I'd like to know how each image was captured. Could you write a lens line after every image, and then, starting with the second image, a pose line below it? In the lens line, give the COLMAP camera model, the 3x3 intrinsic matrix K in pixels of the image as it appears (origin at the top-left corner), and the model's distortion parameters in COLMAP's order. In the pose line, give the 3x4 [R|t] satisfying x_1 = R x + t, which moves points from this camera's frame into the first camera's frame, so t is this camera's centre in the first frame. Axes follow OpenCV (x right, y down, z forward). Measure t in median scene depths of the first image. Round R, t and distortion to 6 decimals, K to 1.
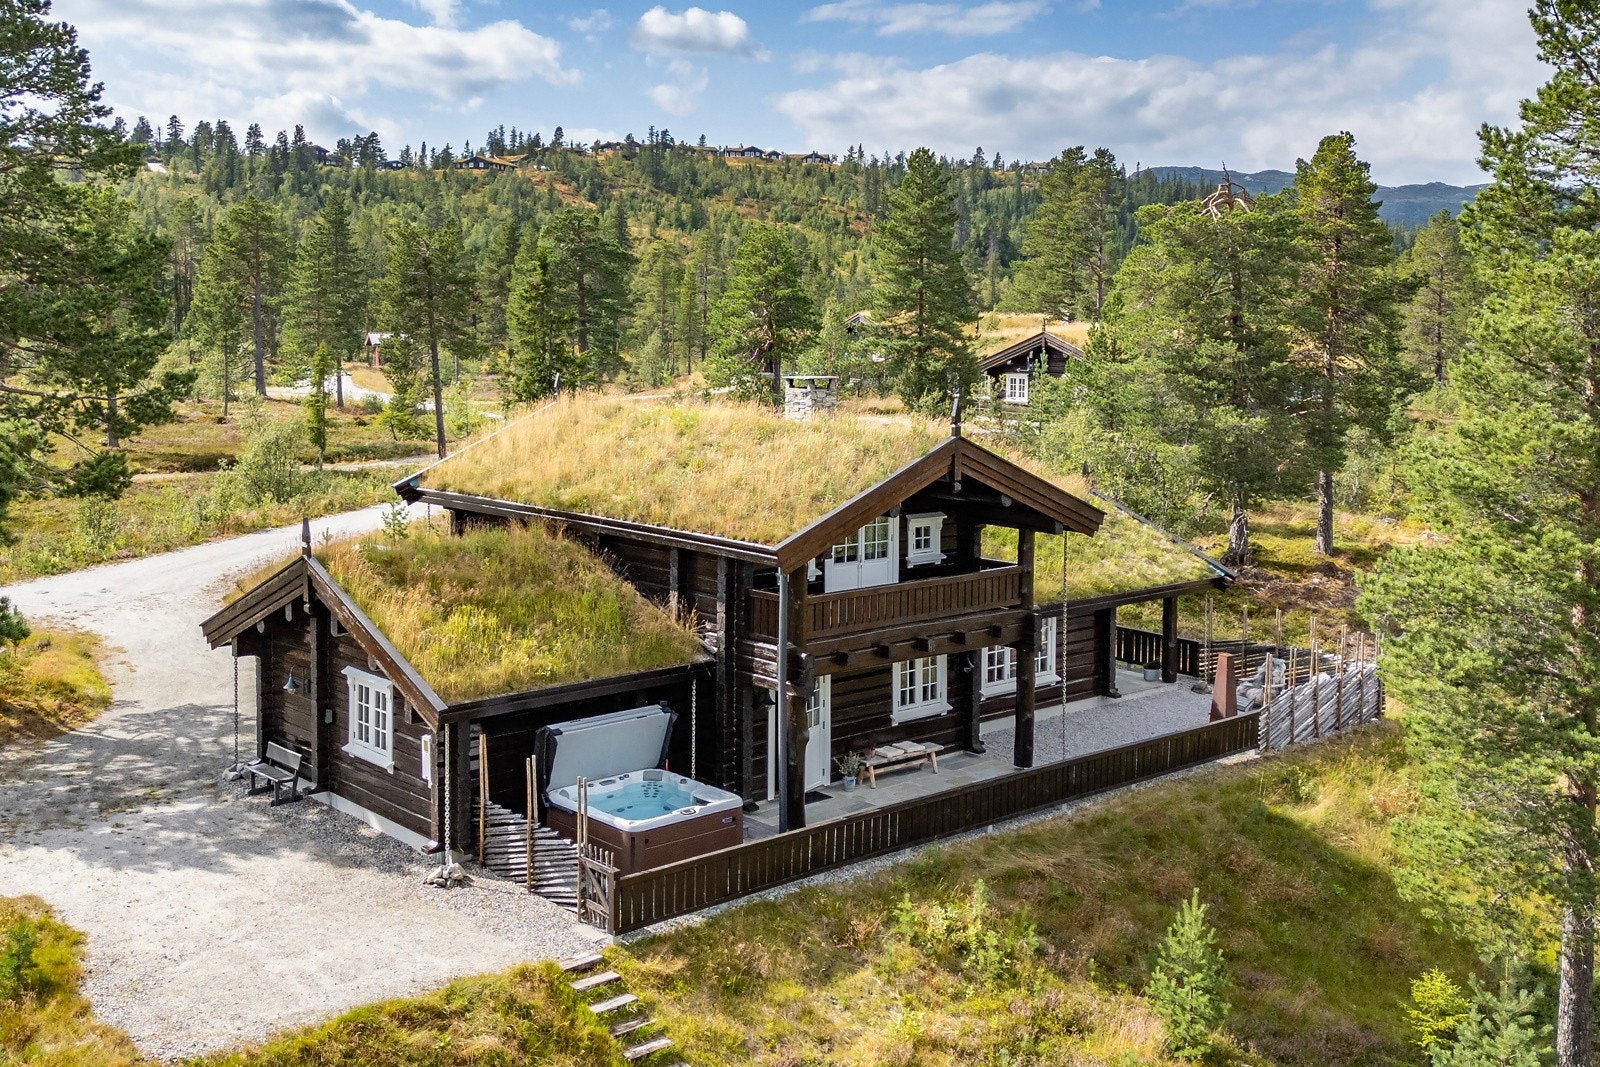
lens RADIAL K [[1649.7, 0, 805.4], [0, 1649.7, 527.2], [0, 0, 1]] dist [0.092231, 0.000000]
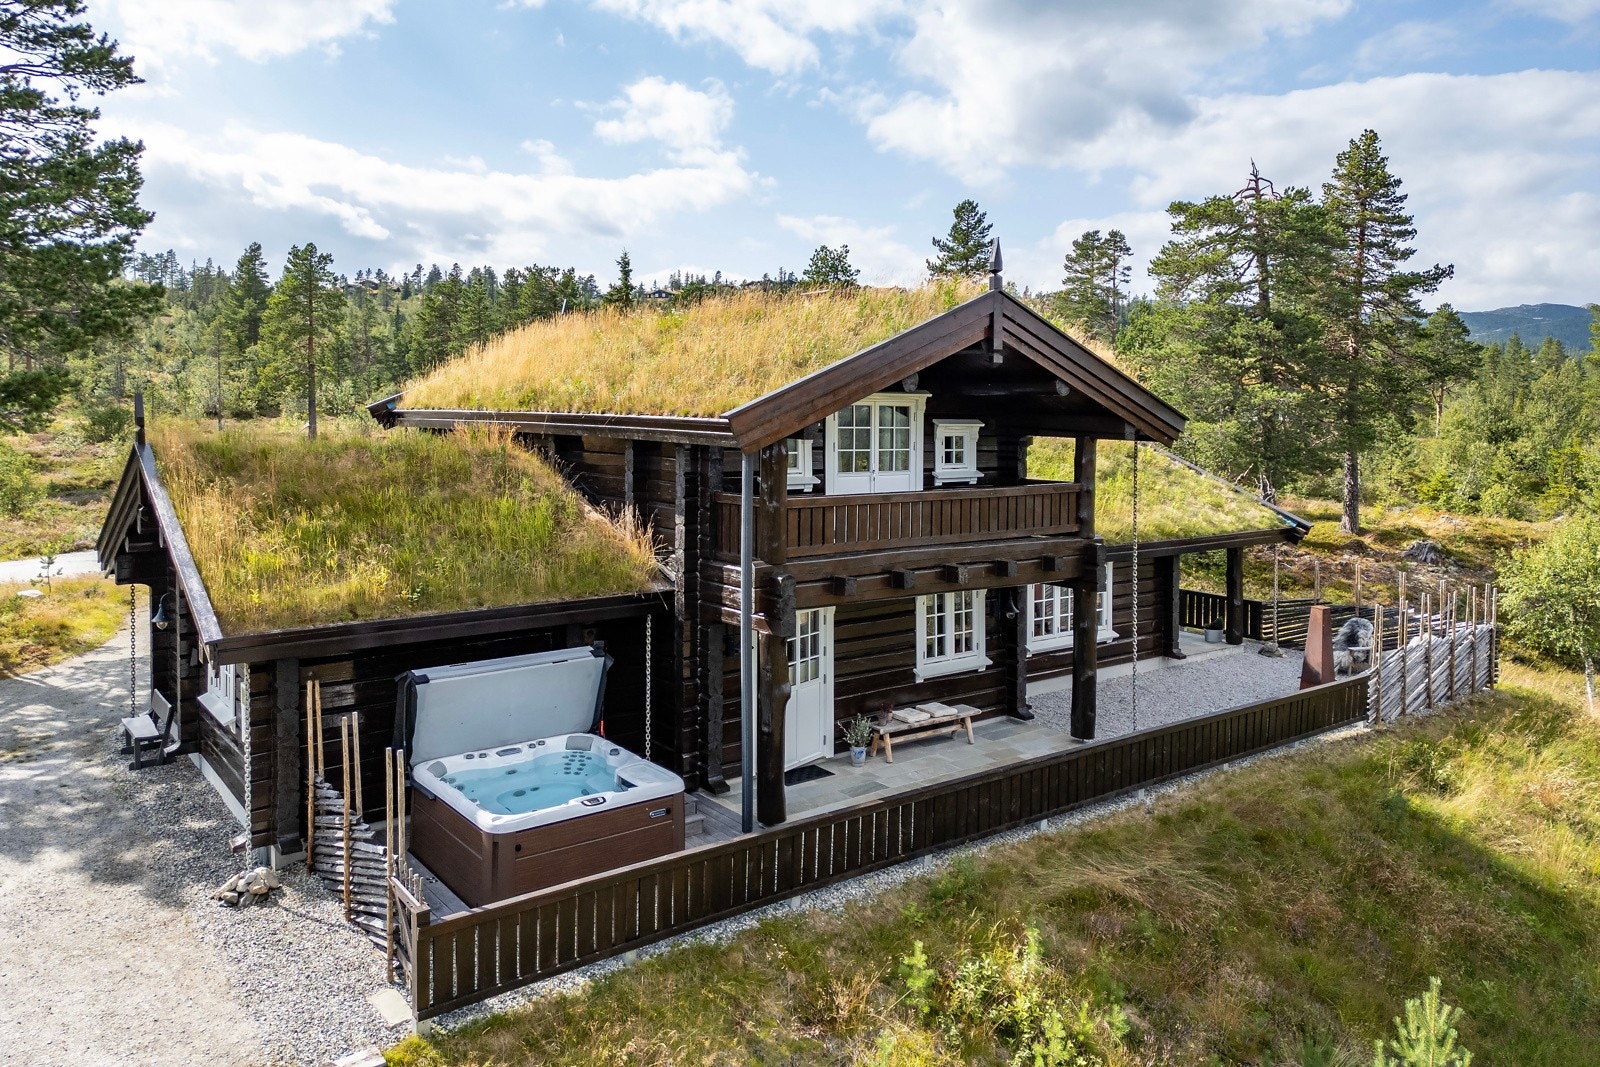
lens RADIAL K [[1171.7, 0, 781.6], [0, 1171.7, 472.2], [0, 0, 1]] dist [0.040138, -0.021530]
pose [[0.995777, 0.000927, -0.091804, 0.041027], [-0.006967, 0.997829, -0.065496, 0.057814], [0.091544, 0.065859, 0.993621, 0.436724]]
